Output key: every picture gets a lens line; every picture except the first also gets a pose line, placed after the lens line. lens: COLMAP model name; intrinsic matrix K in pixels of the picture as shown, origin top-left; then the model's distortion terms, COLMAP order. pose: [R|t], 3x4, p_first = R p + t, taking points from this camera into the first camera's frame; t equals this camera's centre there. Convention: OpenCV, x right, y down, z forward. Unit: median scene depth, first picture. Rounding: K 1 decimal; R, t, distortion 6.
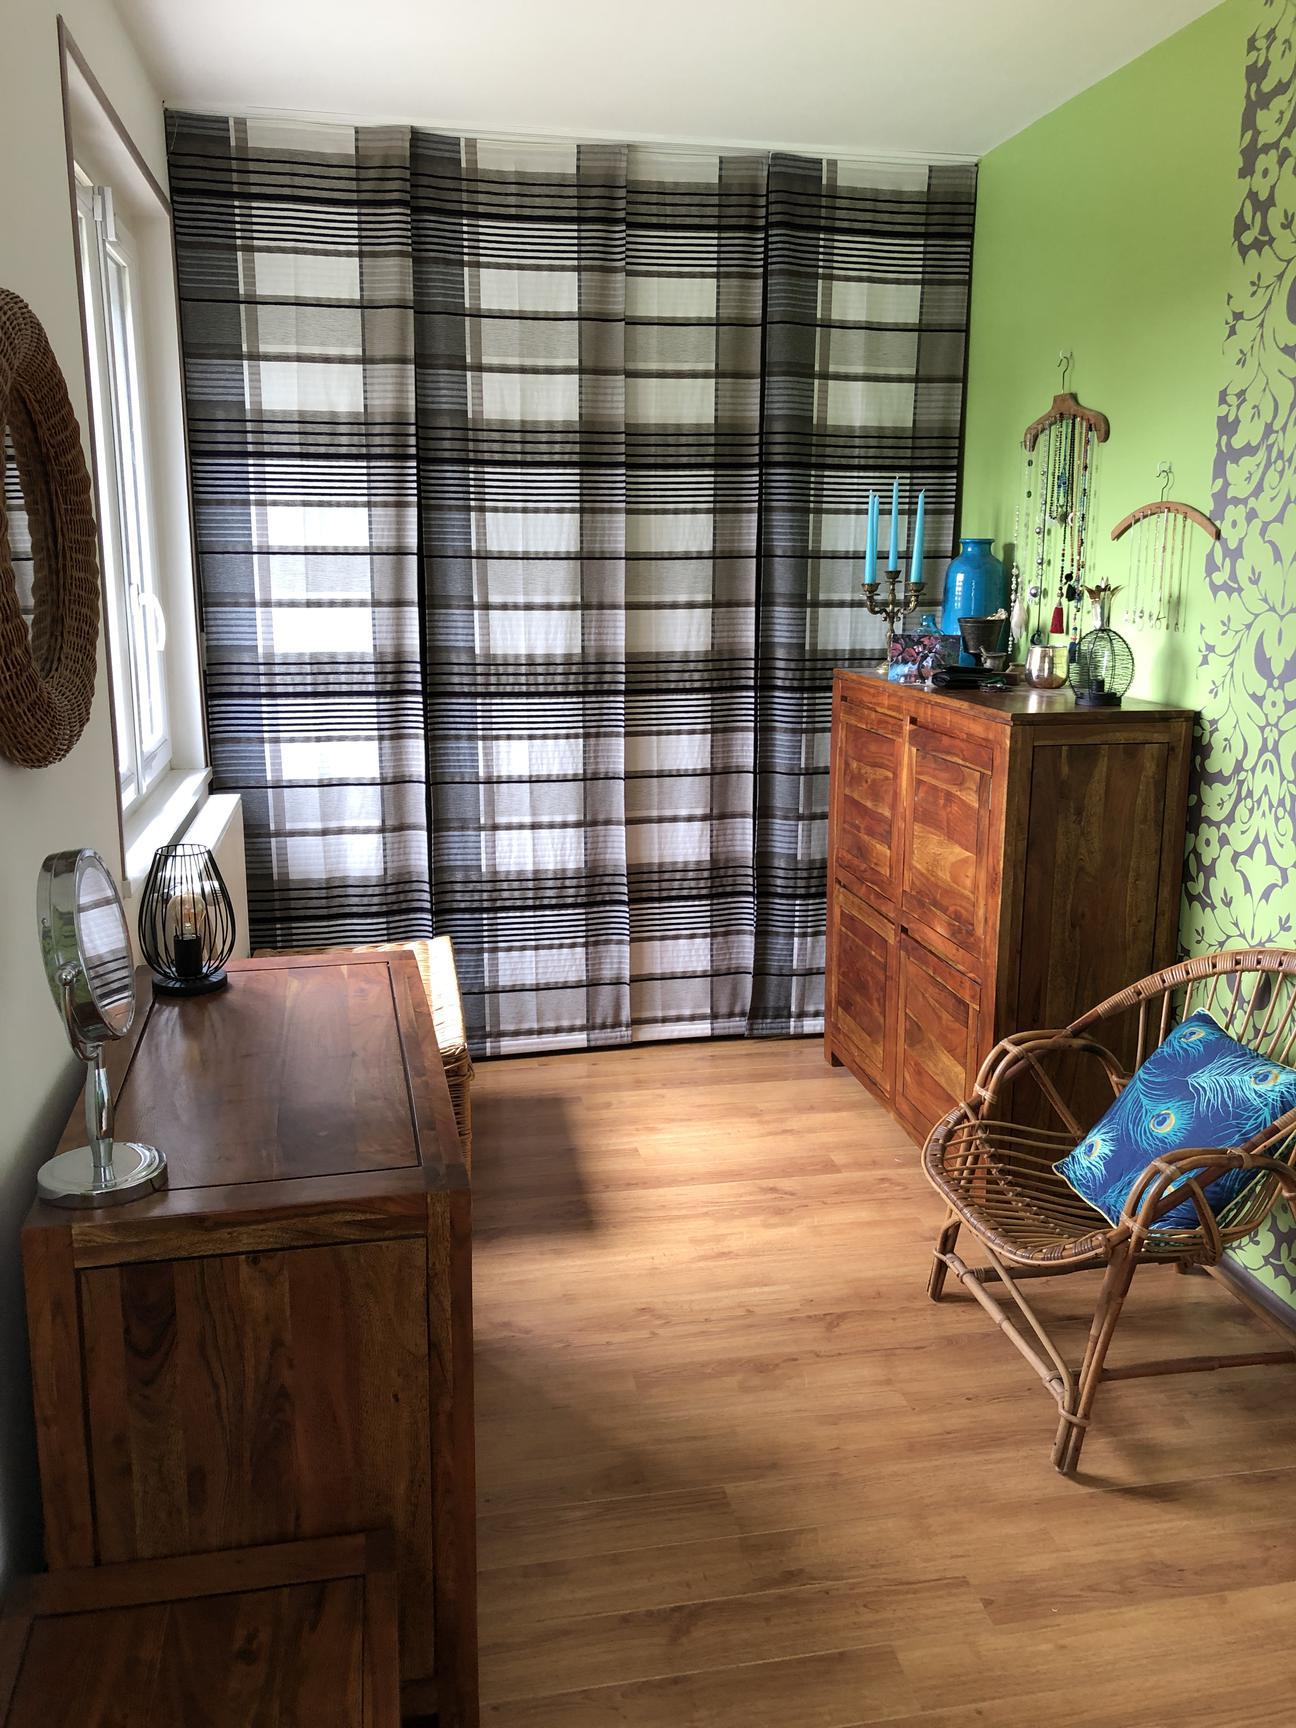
lens RADIAL K [[1410.9, 0, 648.0], [0, 1410.9, 864.0], [0, 0, 1]] dist [0.067290, -0.283377]
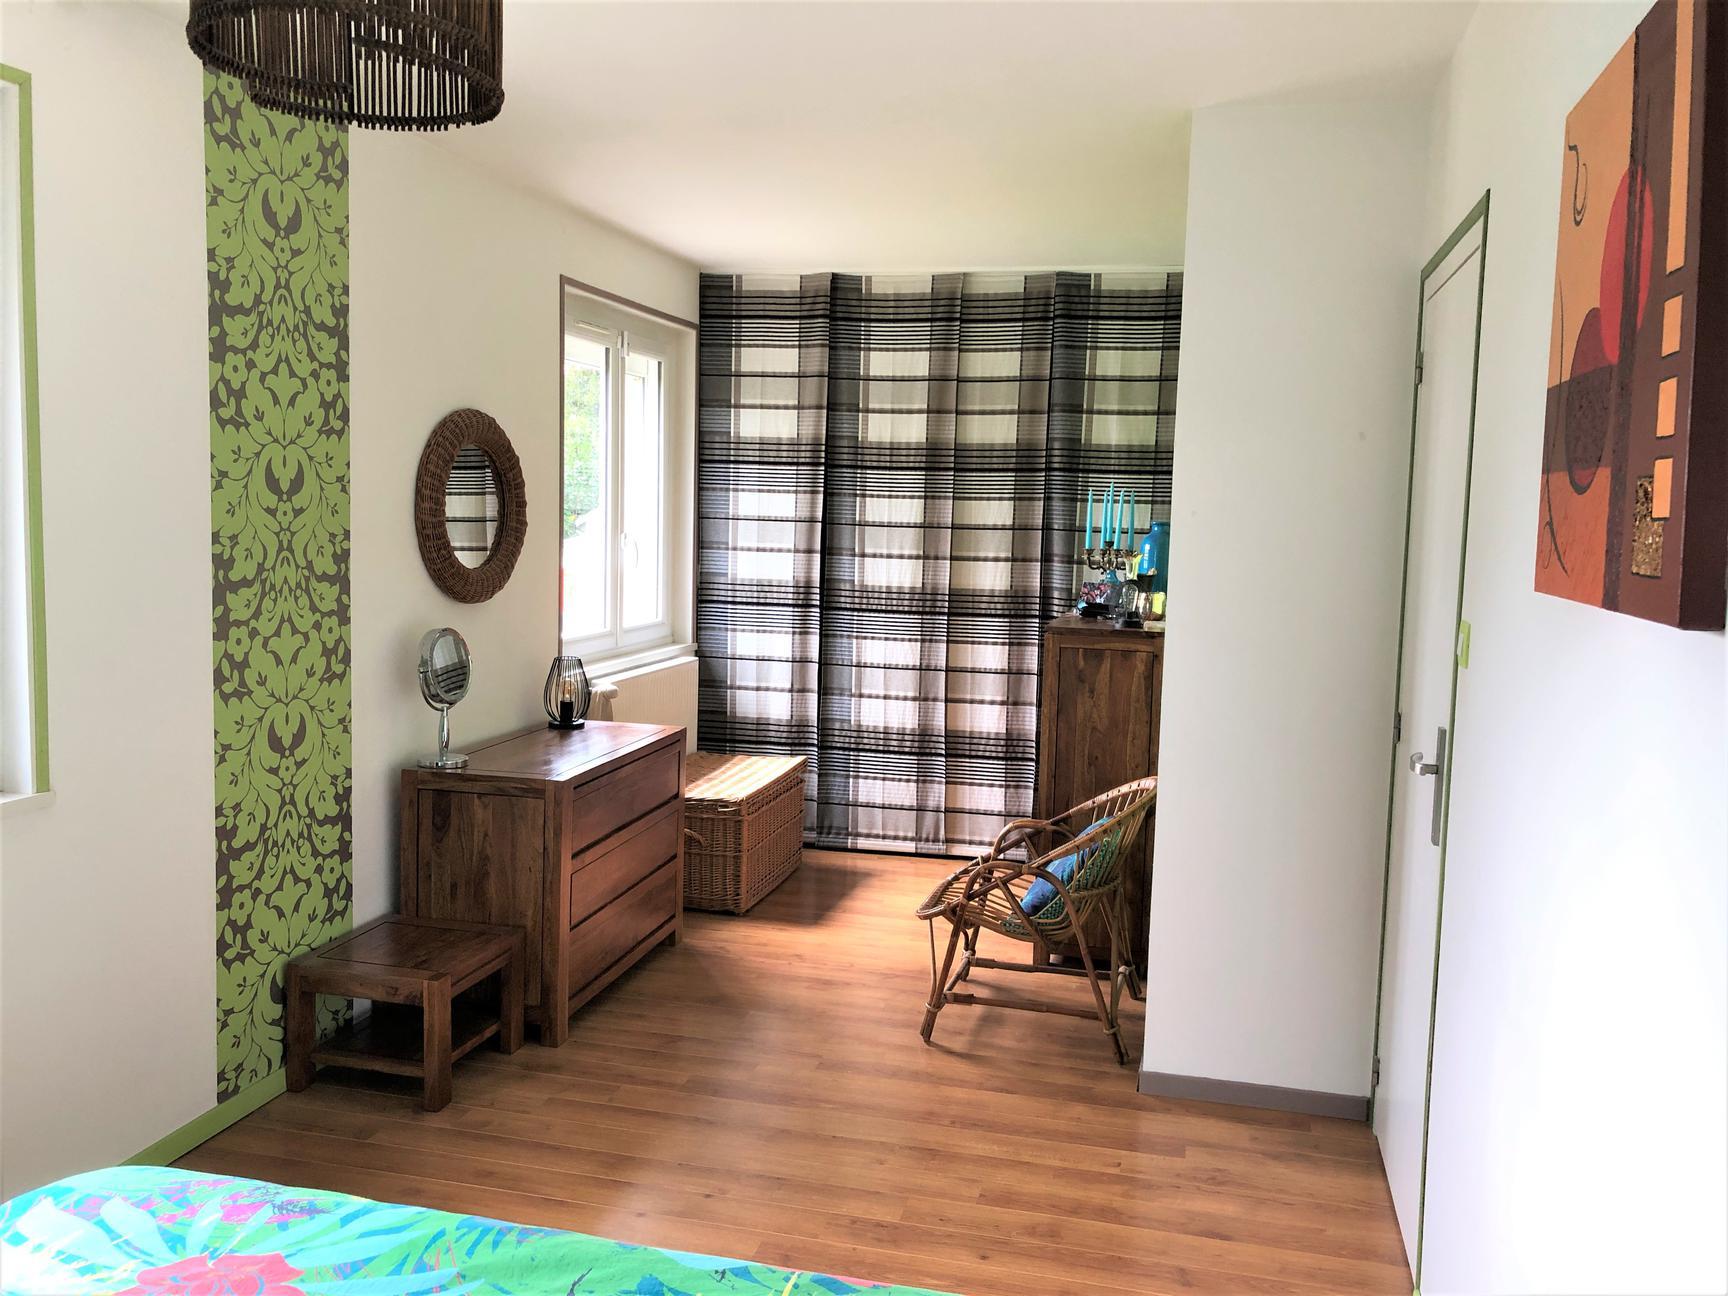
lens RADIAL K [[1421.2, 0, 860.5], [0, 1421.2, 636.4], [0, 0, 1]] dist [0.042902, -0.057867]
pose [[0.903899, 0.060098, -0.423503, 0.566006], [-0.115662, 0.987539, -0.106723, 0.078520], [0.411812, 0.145450, 0.899586, -0.422686]]
